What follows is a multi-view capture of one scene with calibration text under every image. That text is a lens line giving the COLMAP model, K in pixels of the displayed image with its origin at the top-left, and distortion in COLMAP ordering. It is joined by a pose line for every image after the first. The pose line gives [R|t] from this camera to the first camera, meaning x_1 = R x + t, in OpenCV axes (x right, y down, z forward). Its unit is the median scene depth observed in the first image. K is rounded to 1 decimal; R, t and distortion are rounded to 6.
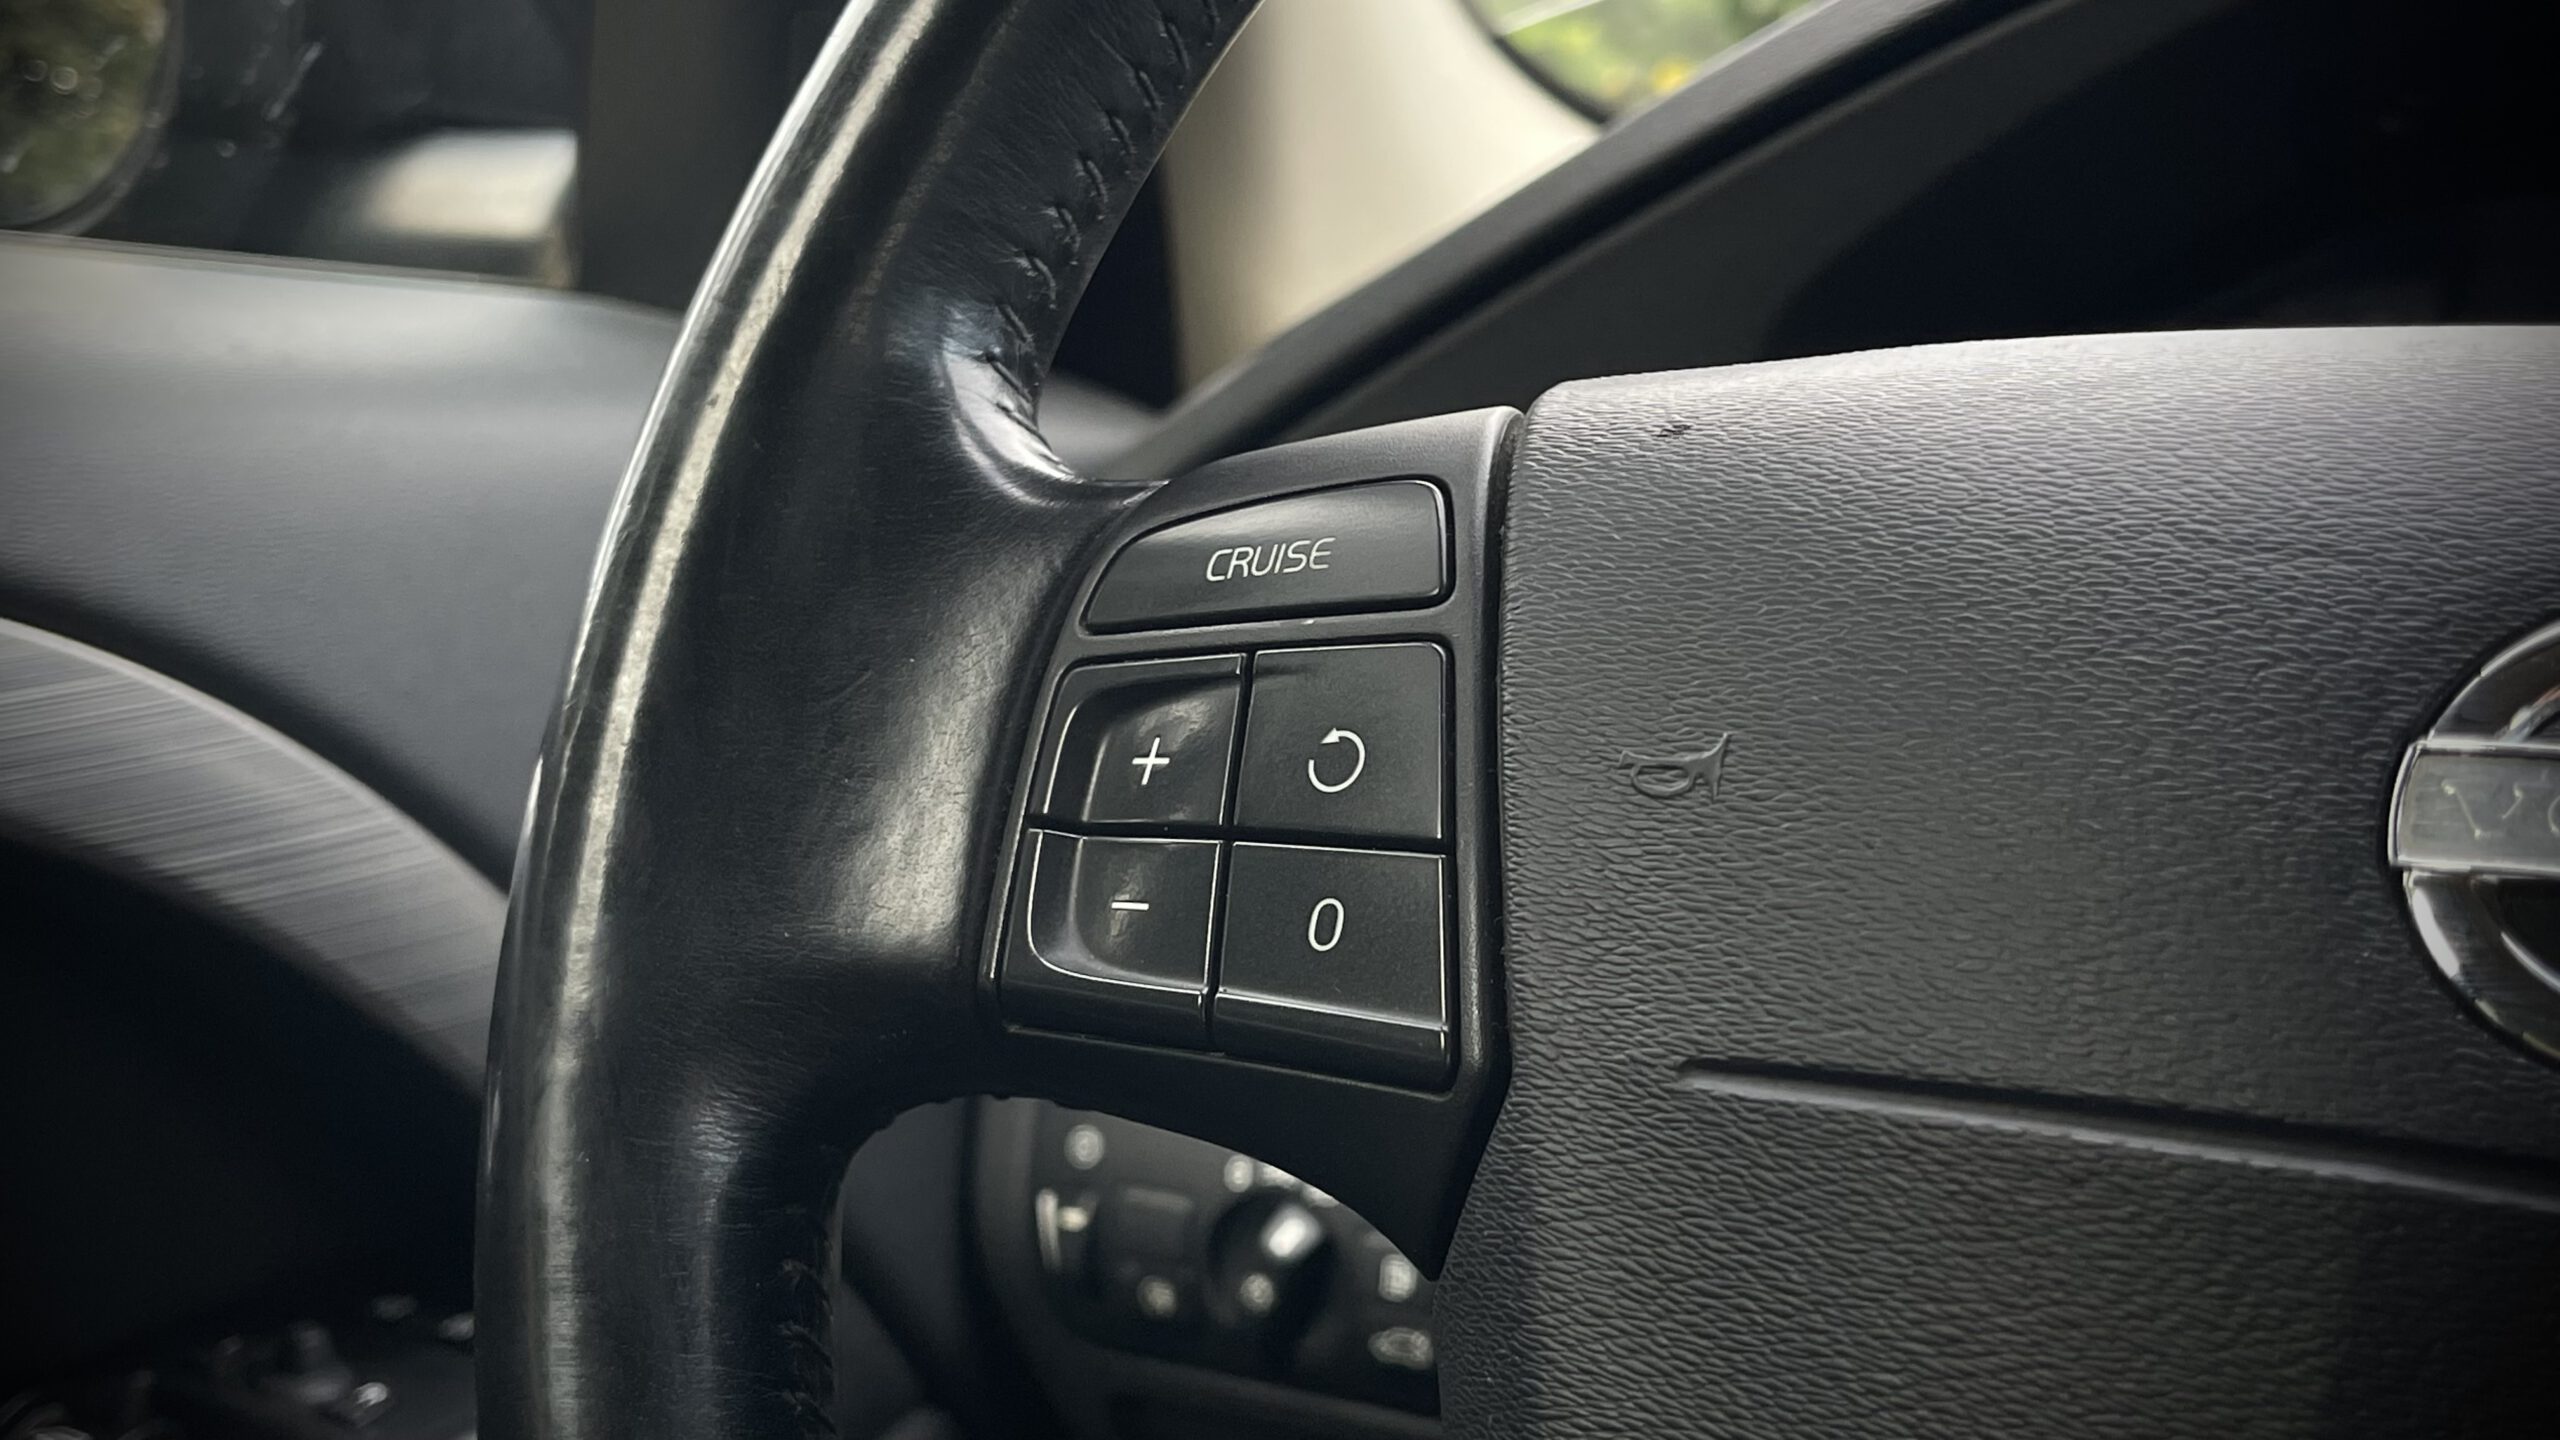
lens RADIAL K [[3141.1, 0, 1336.5], [0, 3141.1, 717.7], [0, 0, 1]] dist [0.176326, -0.688096]
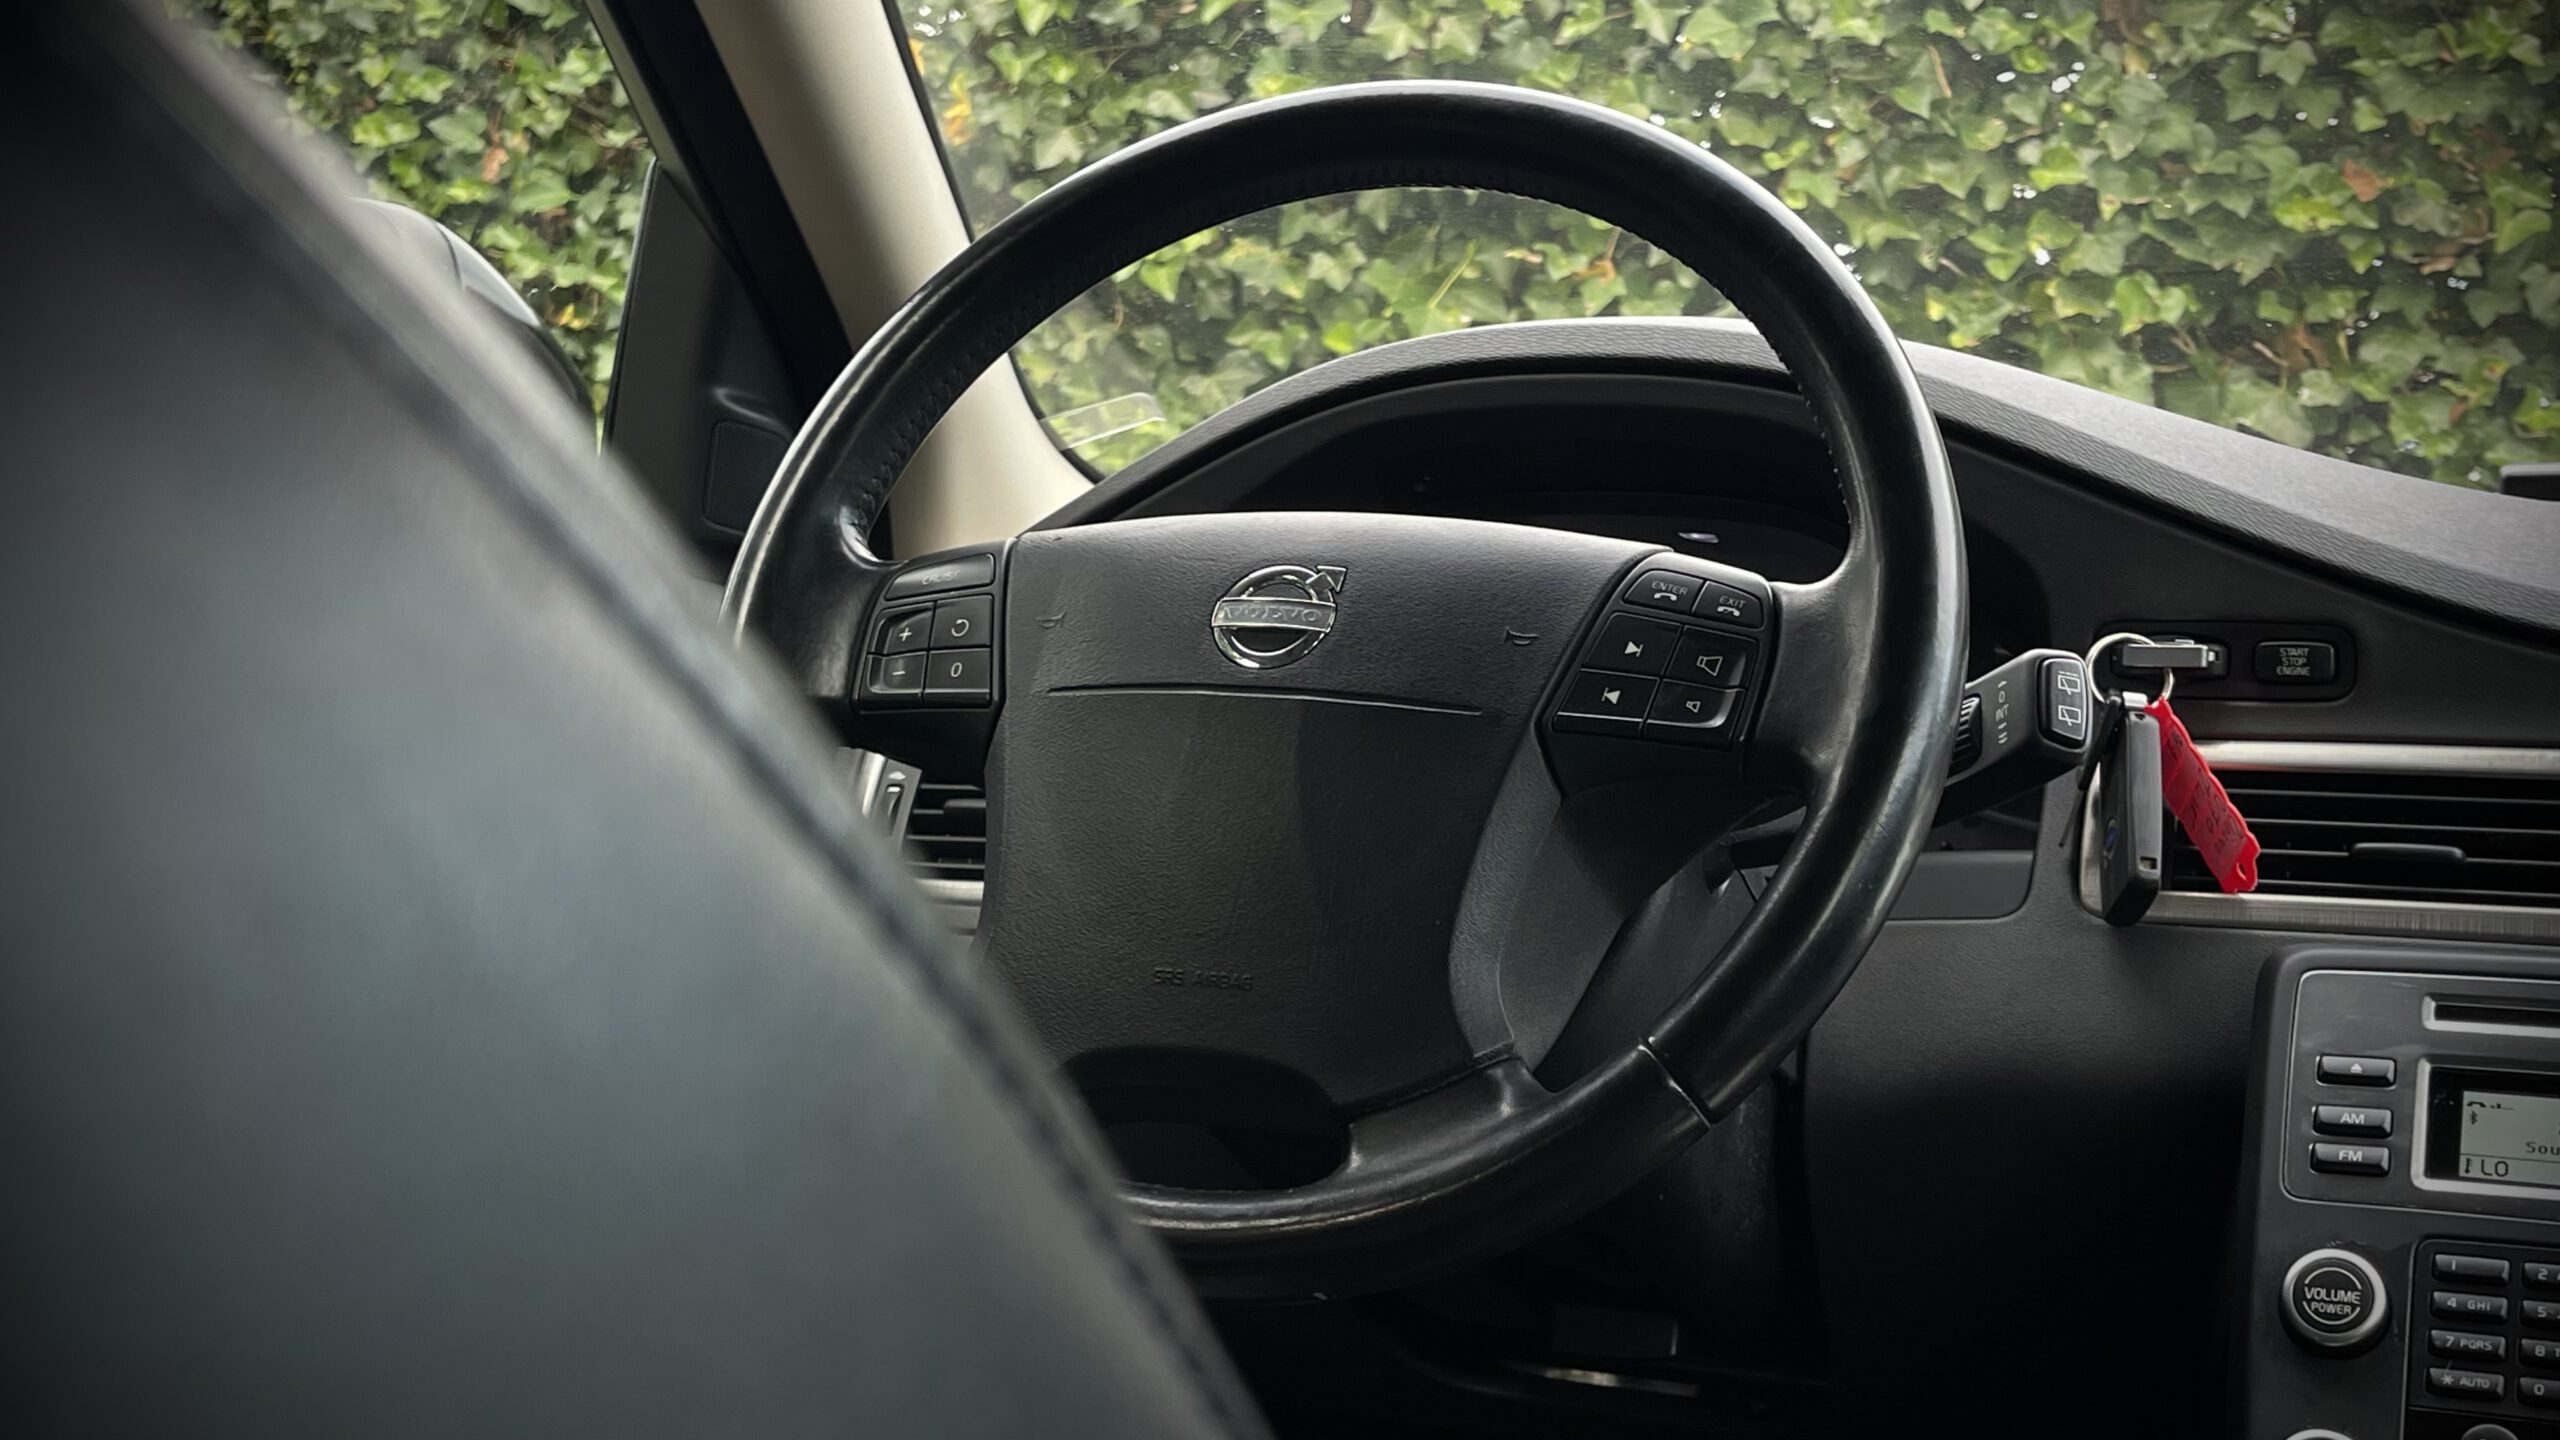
lens RADIAL K [[3196.3, 0, 1340.7], [0, 3196.3, 716.3], [0, 0, 1]] dist [0.073939, -0.028038]
pose [[0.995275, 0.010779, 0.096498, 0.075137], [0.003067, 0.989833, -0.142198, 0.586991], [-0.097049, 0.141822, 0.985123, -2.401012]]
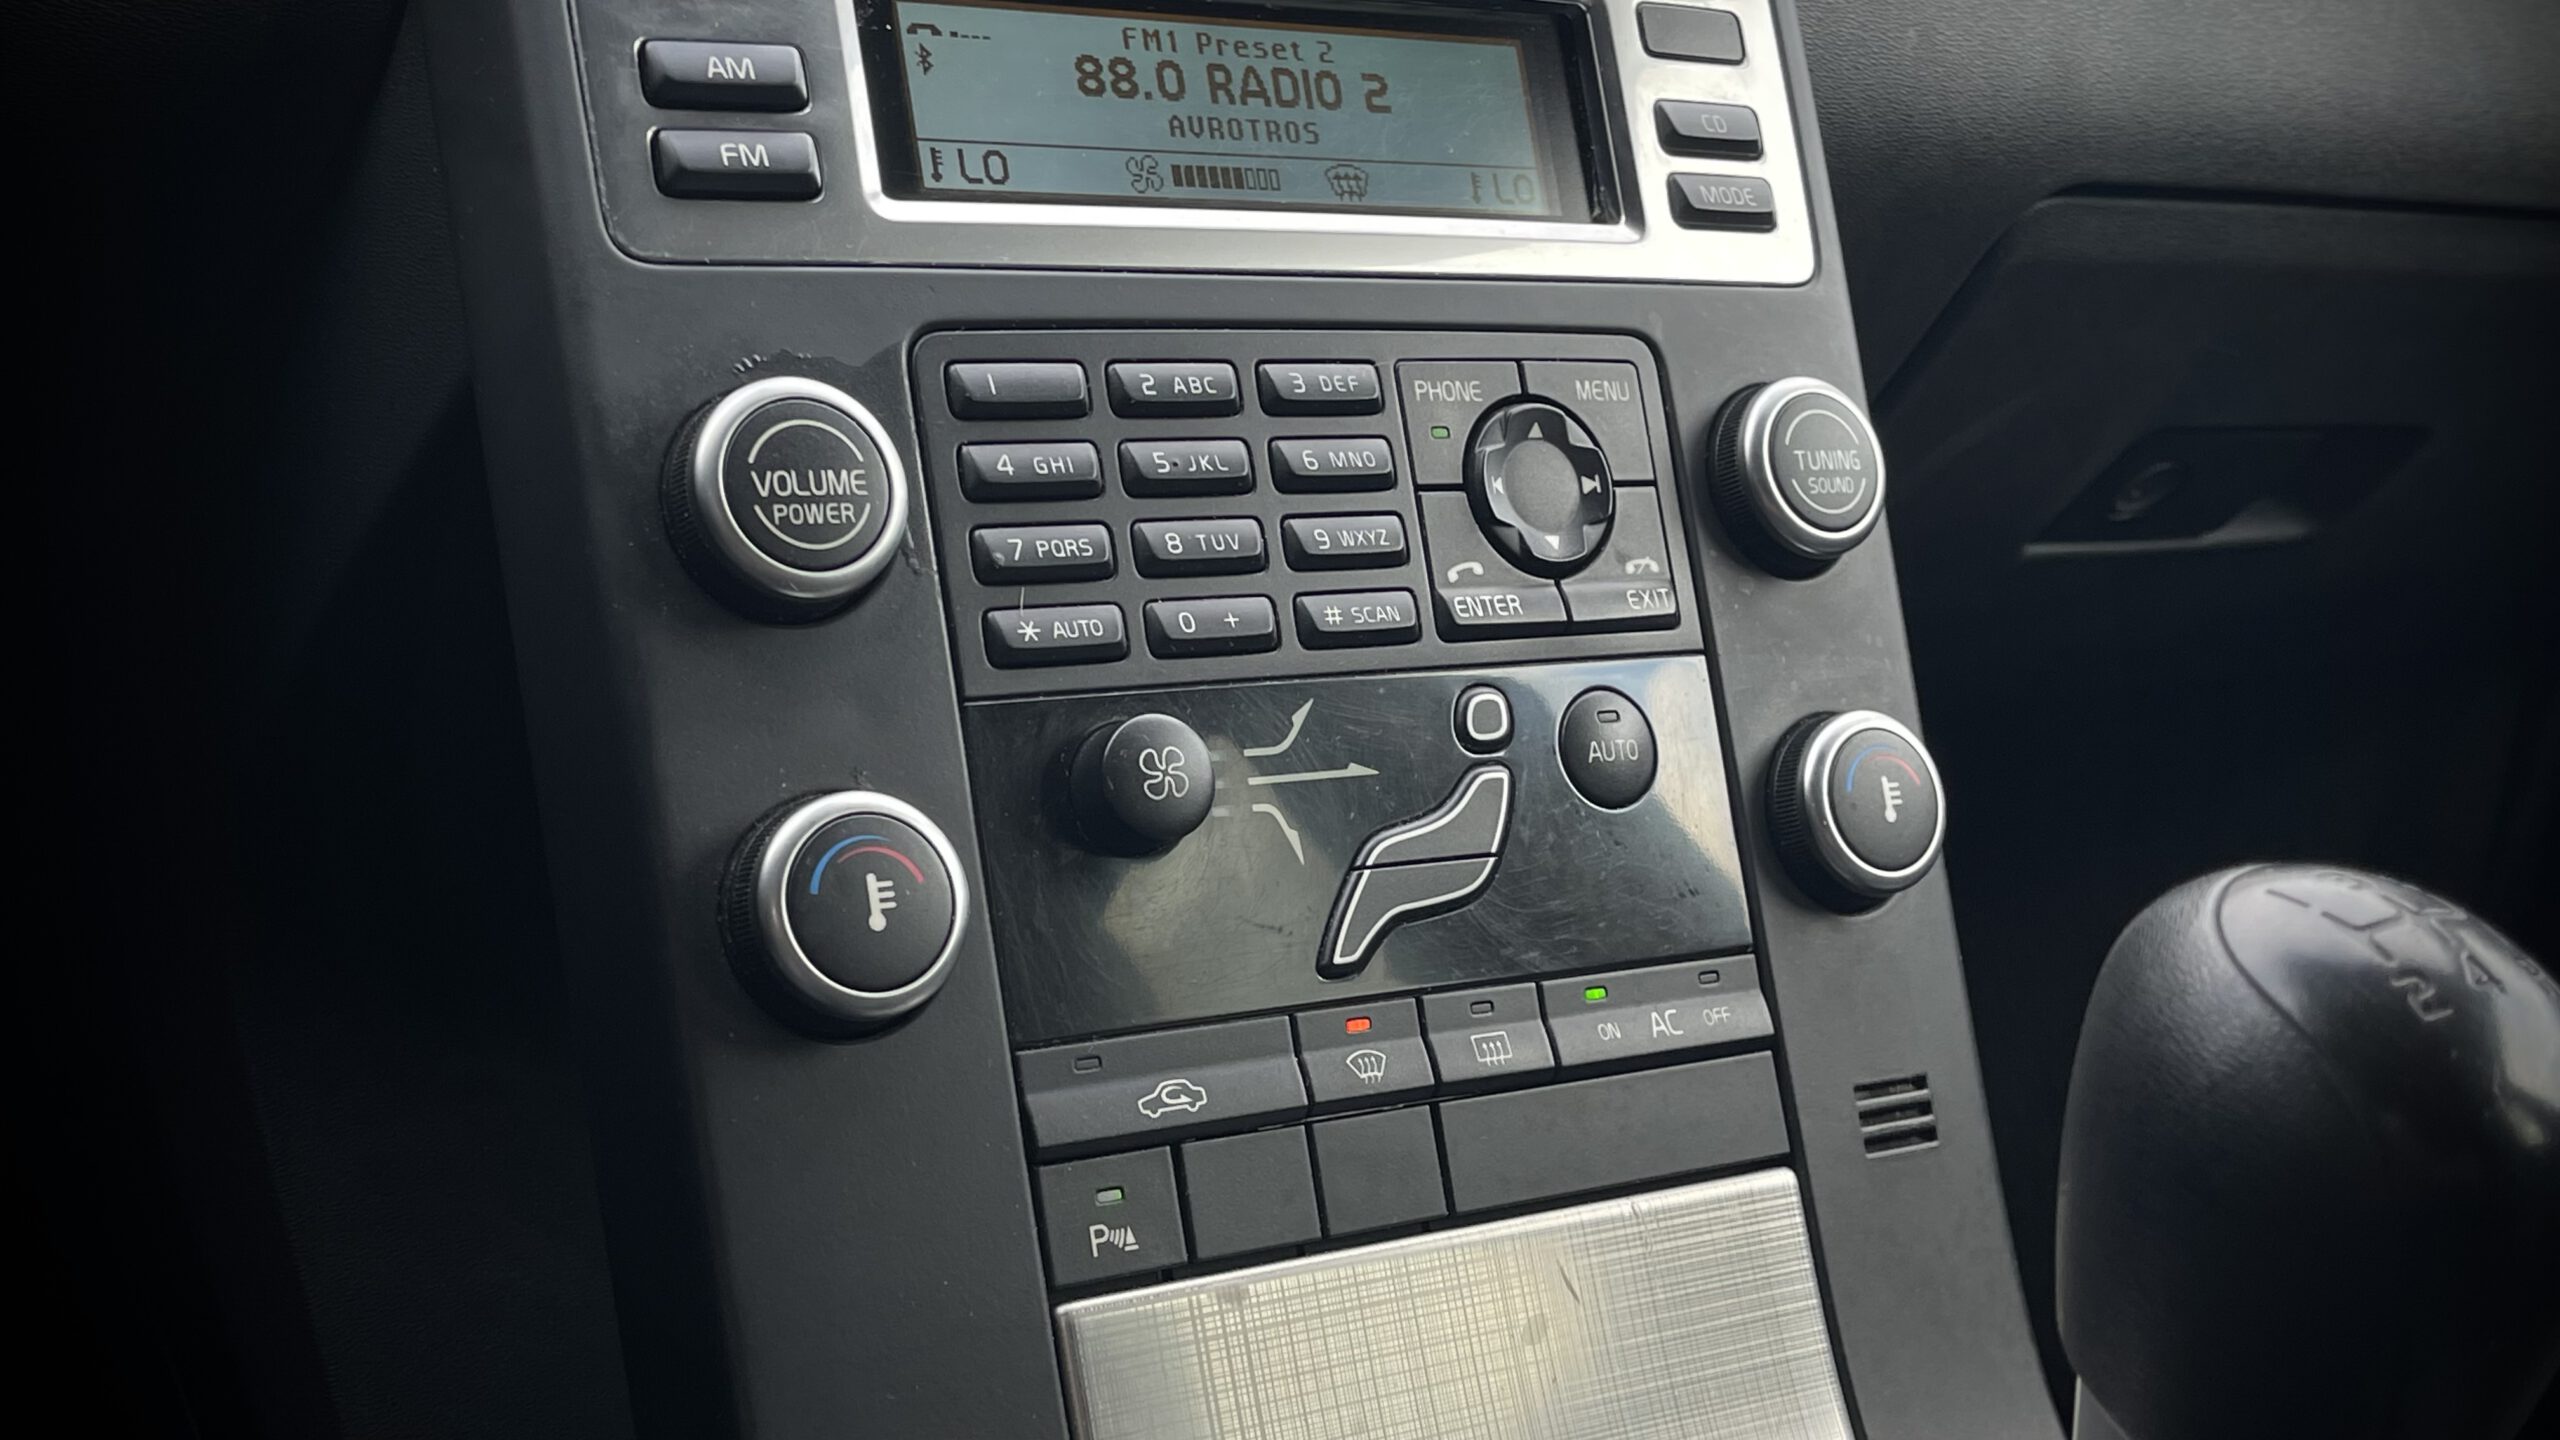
lens RADIAL K [[3141.1, 0, 1336.5], [0, 3141.1, 717.7], [0, 0, 1]] dist [0.176326, -0.688096]
pose [[0.495628, -0.199618, 0.845284, 0.329478], [0.048004, 0.978038, 0.202822, 0.535419], [-0.867207, -0.059947, 0.494326, -0.009419]]
